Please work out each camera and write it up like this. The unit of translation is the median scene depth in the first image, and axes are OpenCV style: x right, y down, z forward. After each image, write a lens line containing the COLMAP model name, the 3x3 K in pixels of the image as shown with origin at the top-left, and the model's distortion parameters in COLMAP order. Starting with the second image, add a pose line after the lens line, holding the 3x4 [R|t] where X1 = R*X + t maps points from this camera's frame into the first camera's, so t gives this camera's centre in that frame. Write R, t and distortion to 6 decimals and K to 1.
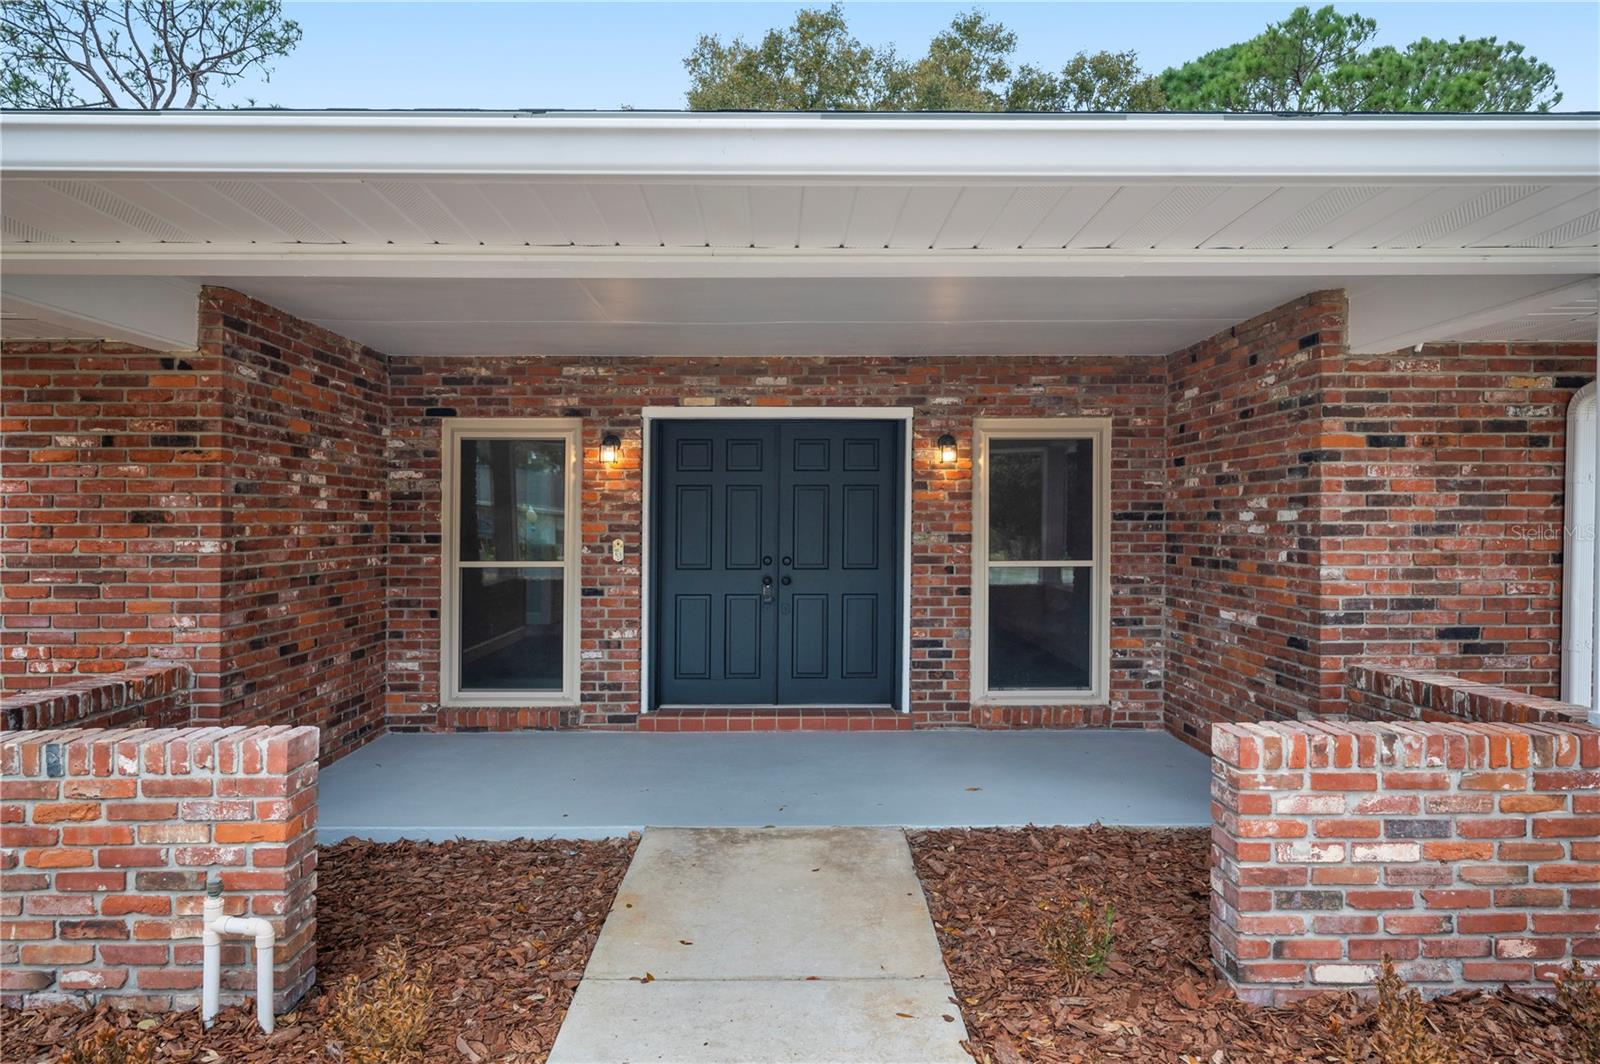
lens RADIAL K [[968.3, 0, 793.6], [0, 968.3, 538.4], [0, 0, 1]] dist [-0.003015, -0.000068]
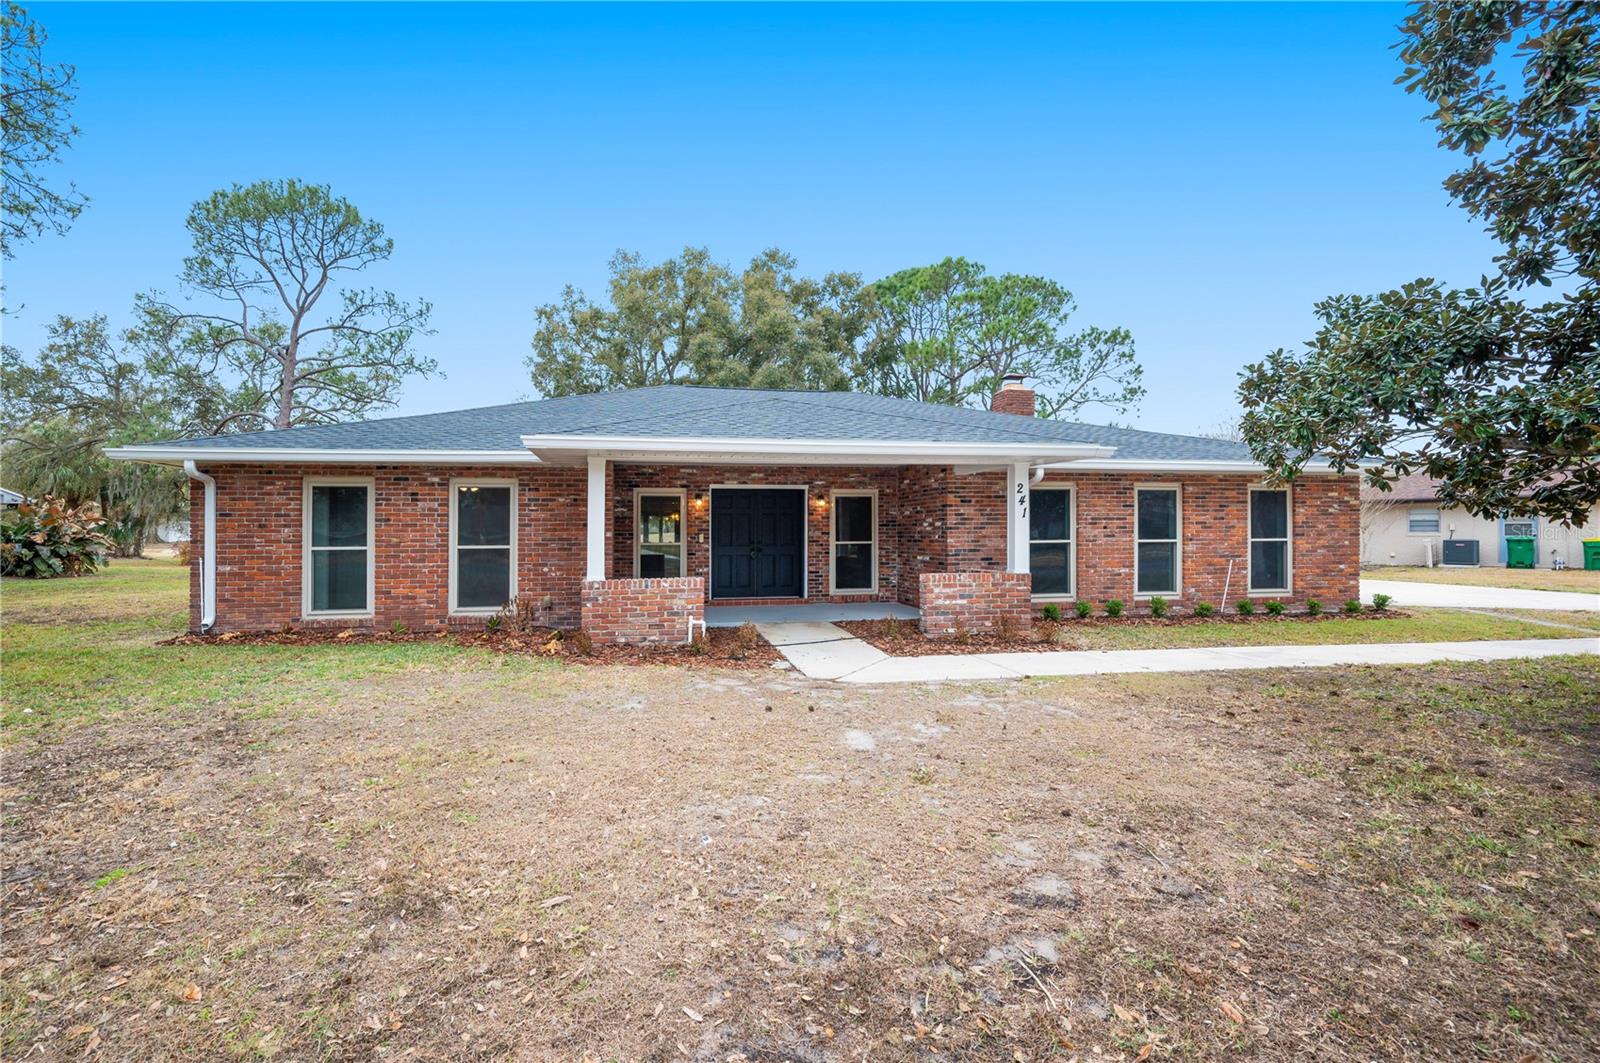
lens RADIAL K [[636.2, 0, 722.8], [0, 636.2, 540.4], [0, 0, 1]] dist [0.003398, -0.000230]
pose [[0.990644, -0.005411, 0.136362, -0.360042], [0.006415, 0.999955, -0.006924, 0.030645], [-0.136319, 0.007734, 0.990635, -0.737549]]
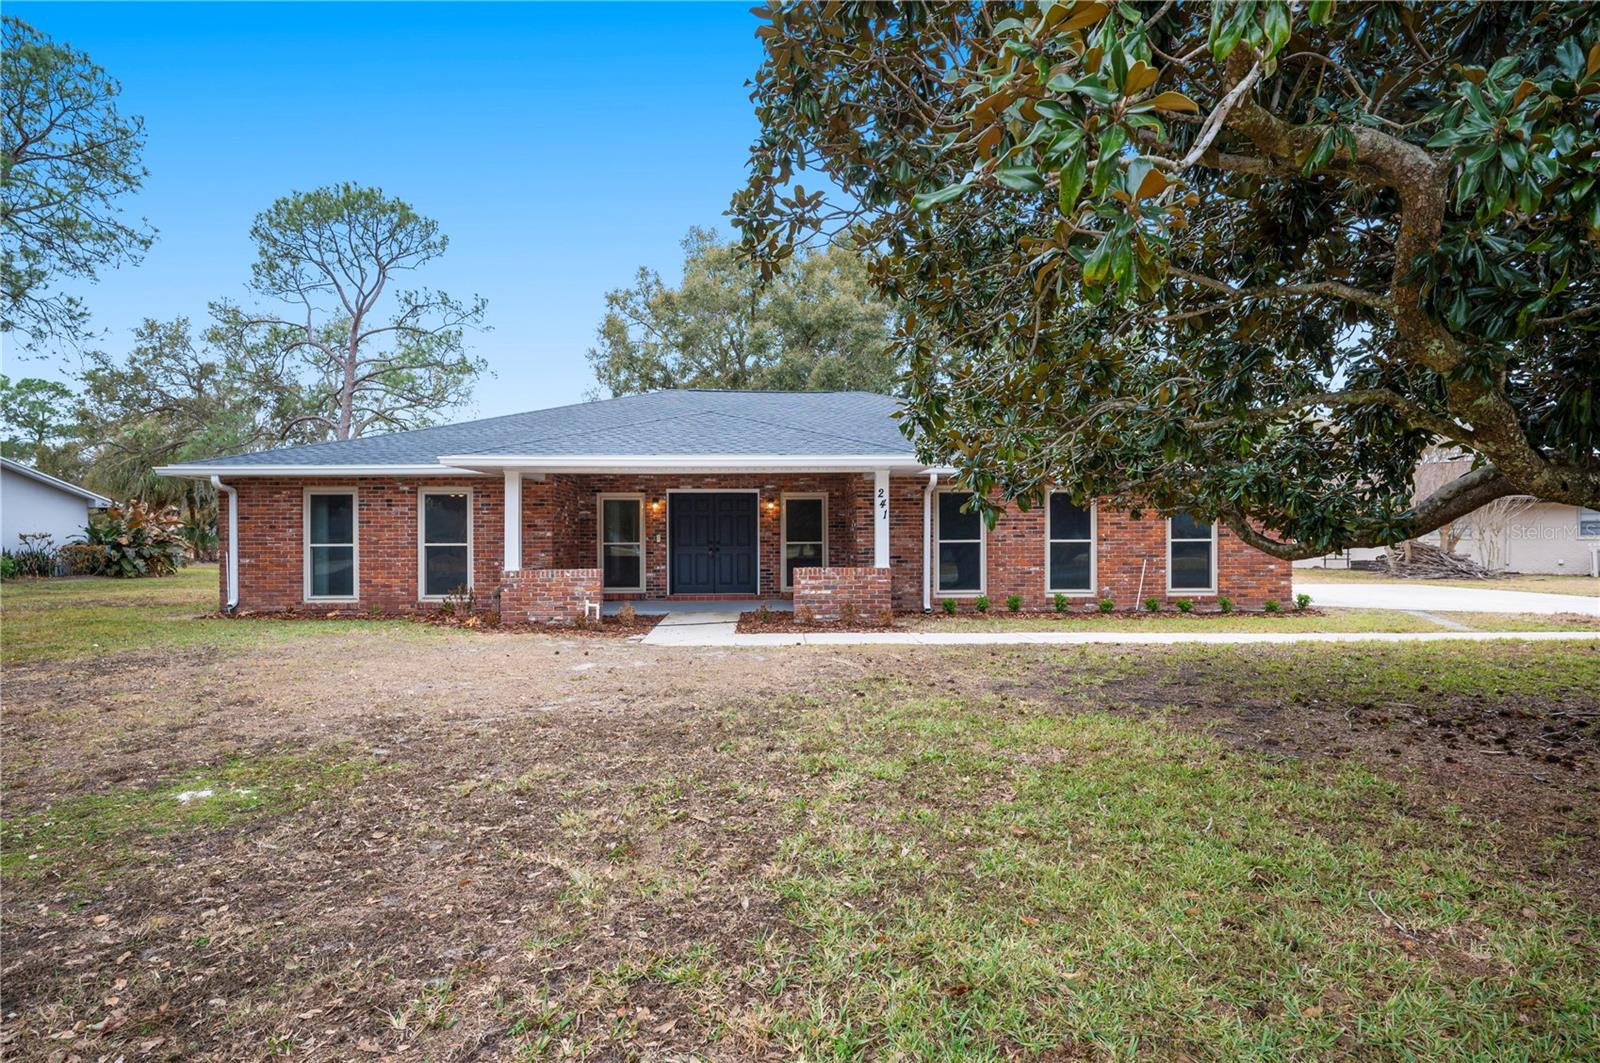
lens RADIAL K [[760.2, 0, 789.4], [0, 760.2, 560.8], [0, 0, 1]] dist [0.002067, -0.000224]
pose [[0.999654, -0.003972, 0.026007, 0.152314], [0.003696, 0.999936, 0.010655, 0.056475], [-0.026048, -0.010555, 0.999605, -1.292607]]
